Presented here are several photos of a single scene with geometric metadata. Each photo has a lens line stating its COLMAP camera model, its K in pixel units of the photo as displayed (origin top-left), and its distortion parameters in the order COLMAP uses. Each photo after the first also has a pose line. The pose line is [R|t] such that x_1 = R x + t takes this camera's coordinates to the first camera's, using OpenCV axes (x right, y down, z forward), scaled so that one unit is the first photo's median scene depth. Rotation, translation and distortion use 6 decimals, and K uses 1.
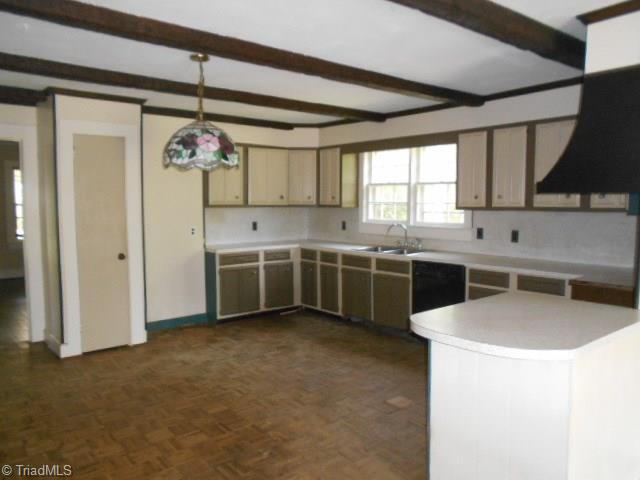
lens RADIAL K [[505.3, 0, 316.7], [0, 505.3, 240.2], [0, 0, 1]] dist [-0.029739, -0.000002]
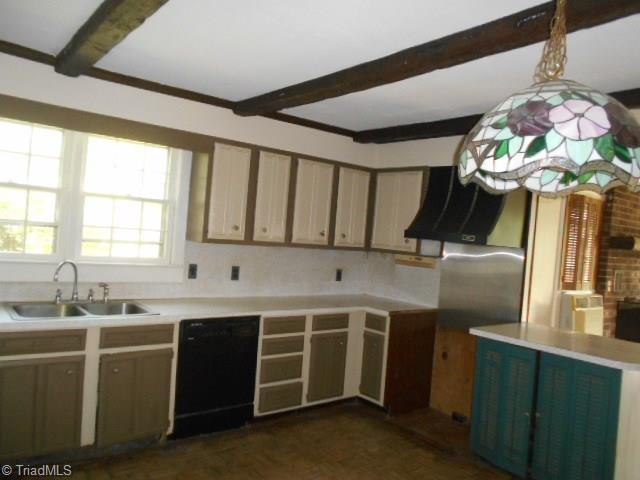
lens RADIAL K [[505.3, 0, 316.7], [0, 505.3, 240.2], [0, 0, 1]] dist [-0.029739, -0.000002]
pose [[0.024349, -0.002475, 0.999700, -0.481615], [0.005724, 0.999981, 0.002336, -0.067414], [-0.999687, 0.005665, 0.024362, 0.858902]]
